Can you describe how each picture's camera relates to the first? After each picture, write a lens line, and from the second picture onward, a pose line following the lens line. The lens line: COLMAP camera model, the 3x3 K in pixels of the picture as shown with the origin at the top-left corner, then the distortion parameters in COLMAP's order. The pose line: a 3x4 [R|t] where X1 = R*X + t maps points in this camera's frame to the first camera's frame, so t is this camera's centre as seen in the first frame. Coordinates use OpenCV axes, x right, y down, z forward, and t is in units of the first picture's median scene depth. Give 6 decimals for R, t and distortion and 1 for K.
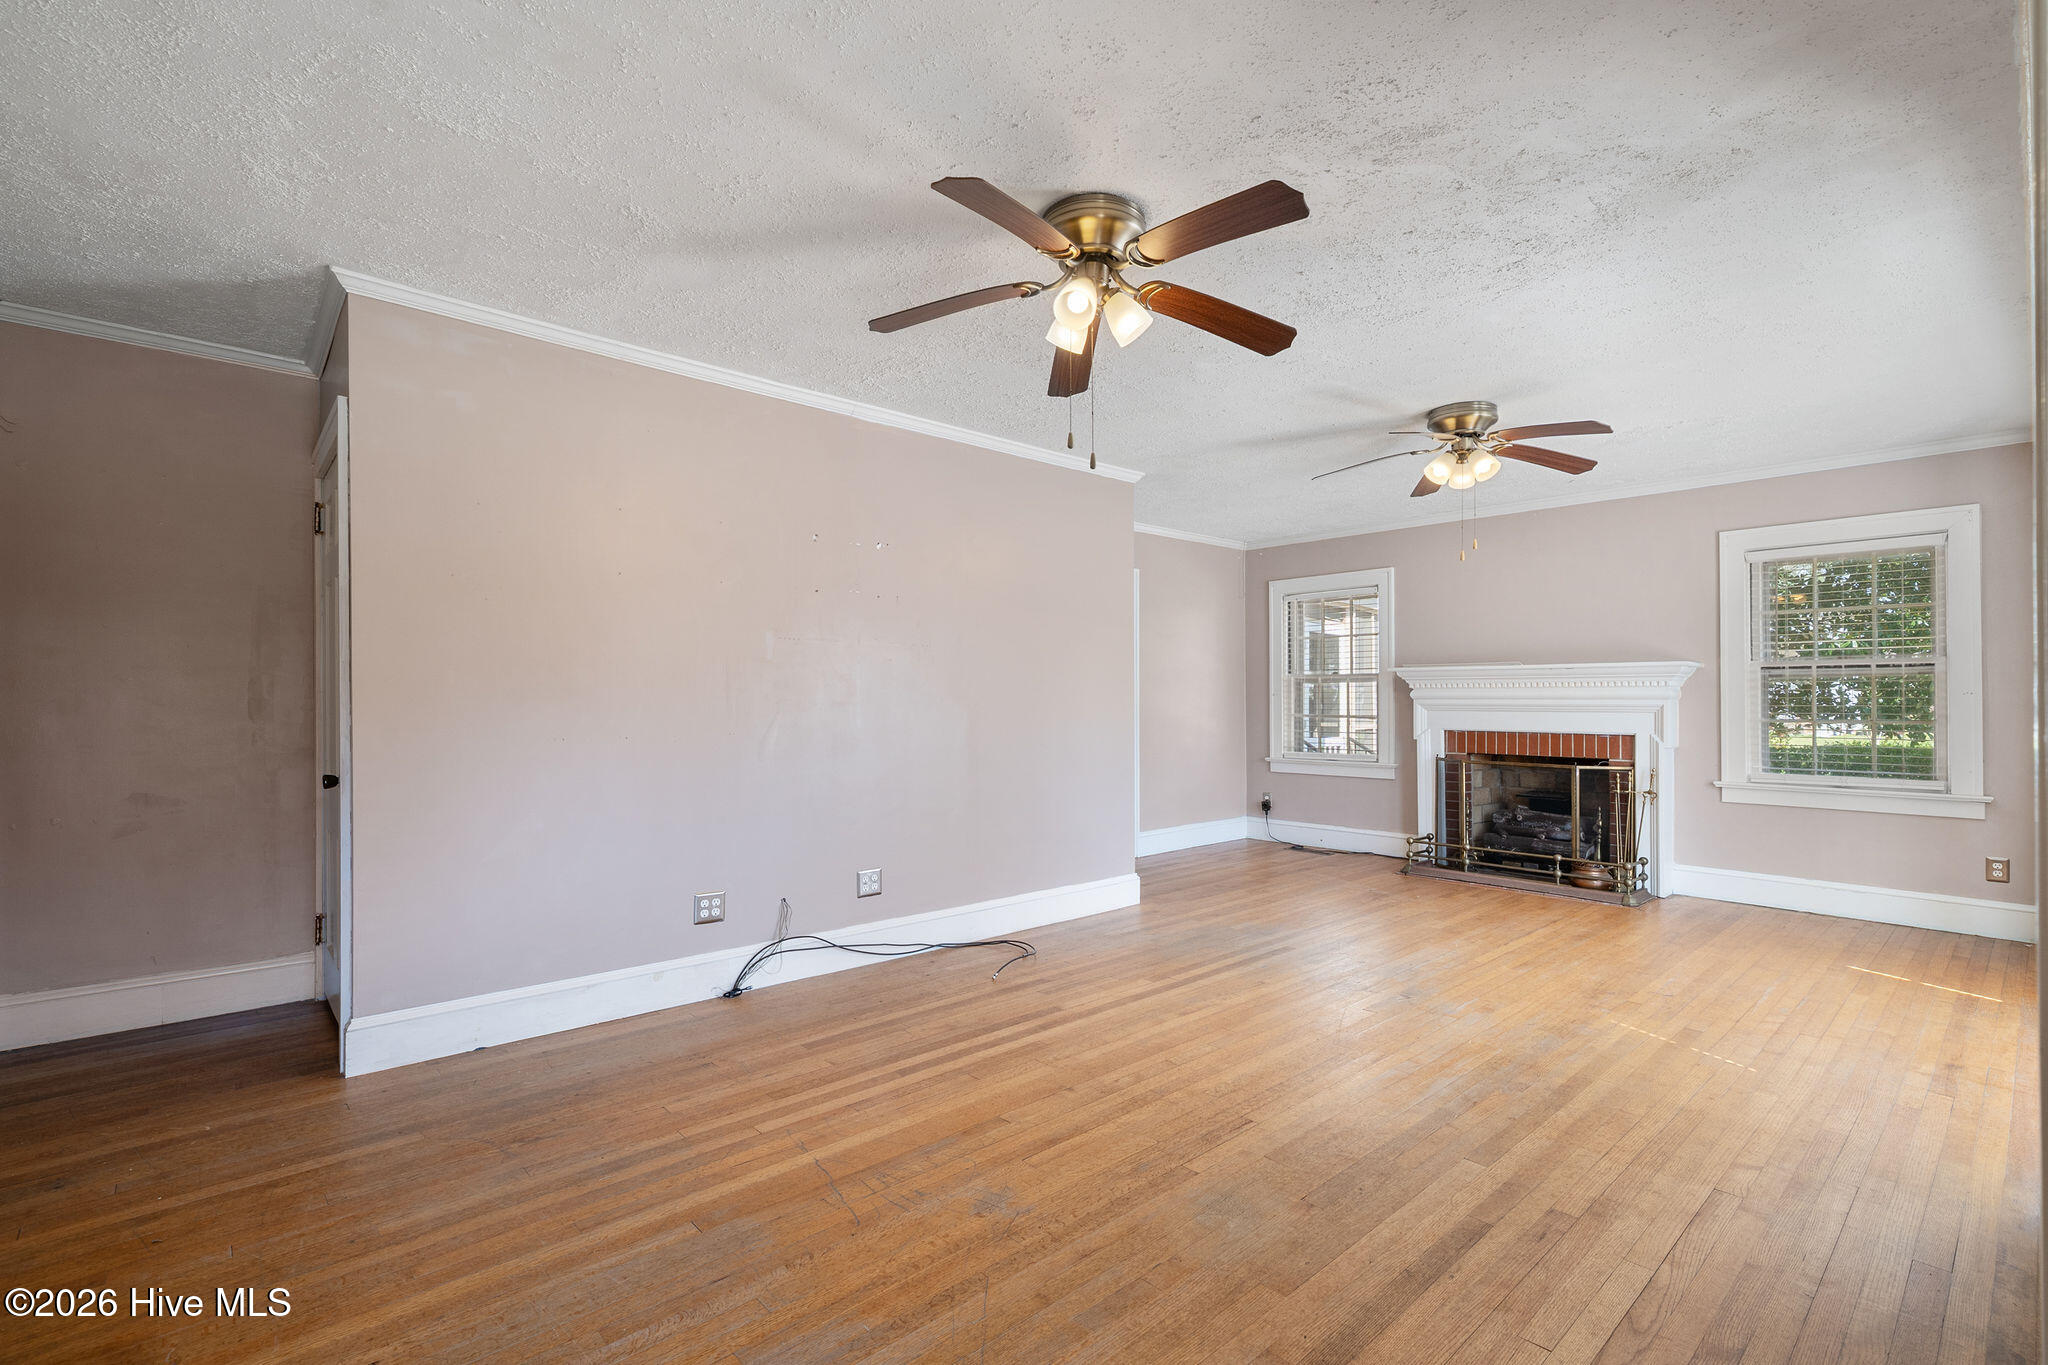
lens RADIAL K [[906.3, 0, 1018.5], [0, 906.3, 692.6], [0, 0, 1]] dist [-0.001572, -0.000254]
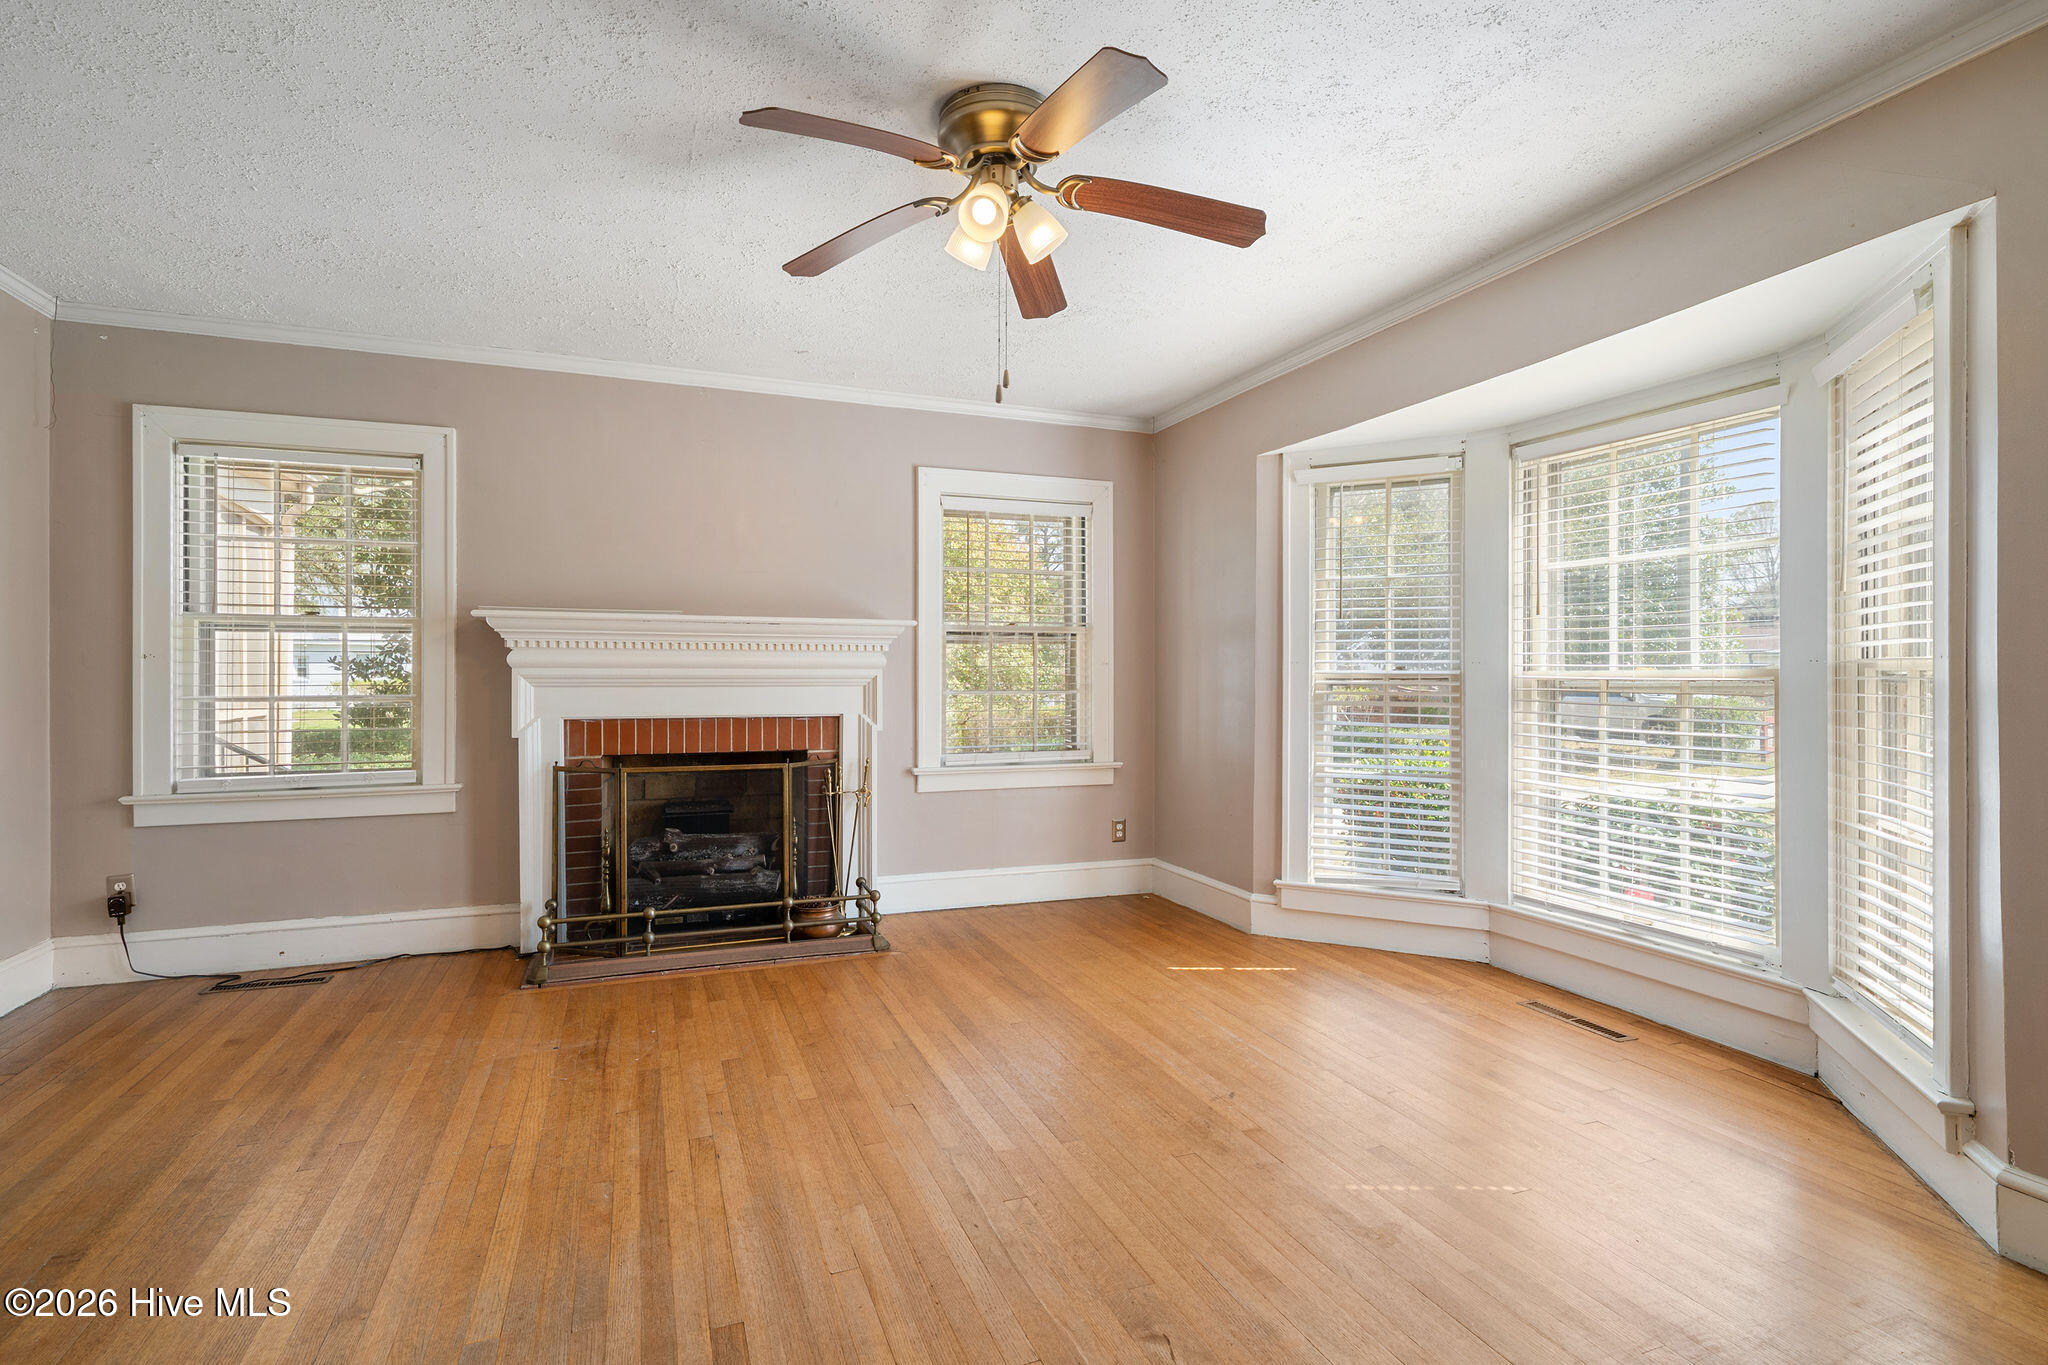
lens RADIAL K [[970.8, 0, 1008.7], [0, 970.8, 670.0], [0, 0, 1]] dist [-0.001463, 0.000237]
pose [[0.355660, 0.005774, 0.934598, -0.020302], [-0.008737, 0.999958, -0.002853, 0.008748], [-0.934575, -0.007150, 0.355695, 0.519648]]
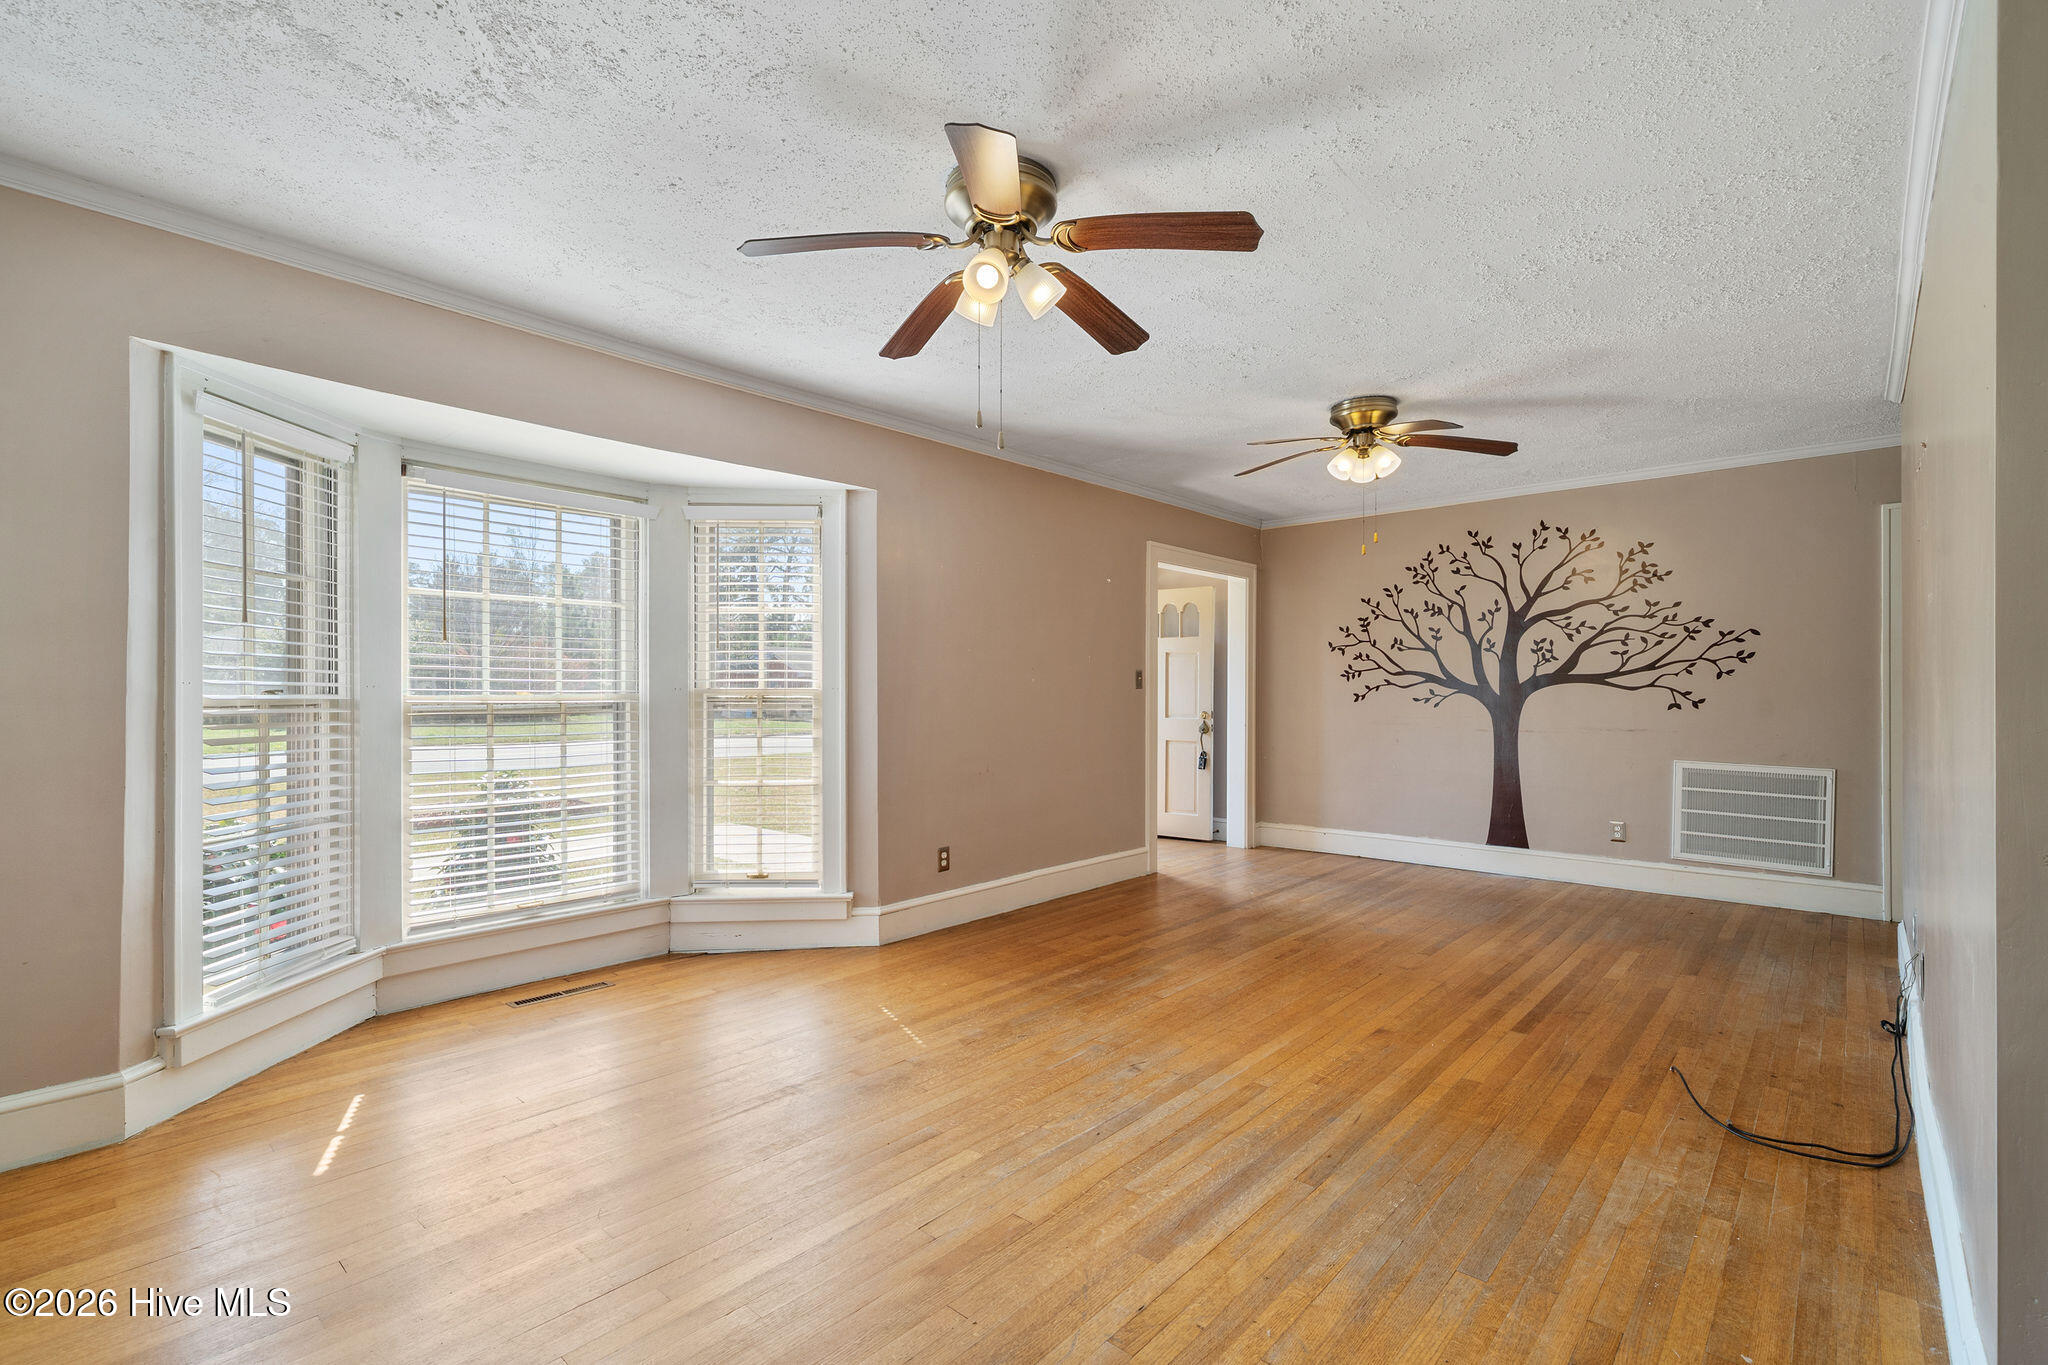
lens RADIAL K [[906.3, 0, 1023.0], [0, 906.3, 692.1], [0, 0, 1]] dist [-0.001572, -0.000254]
pose [[-0.994948, 0.003764, -0.100324, 0.314539], [0.004771, 0.999941, -0.009805, 0.009764], [0.100281, -0.010235, -0.994906, 0.976763]]
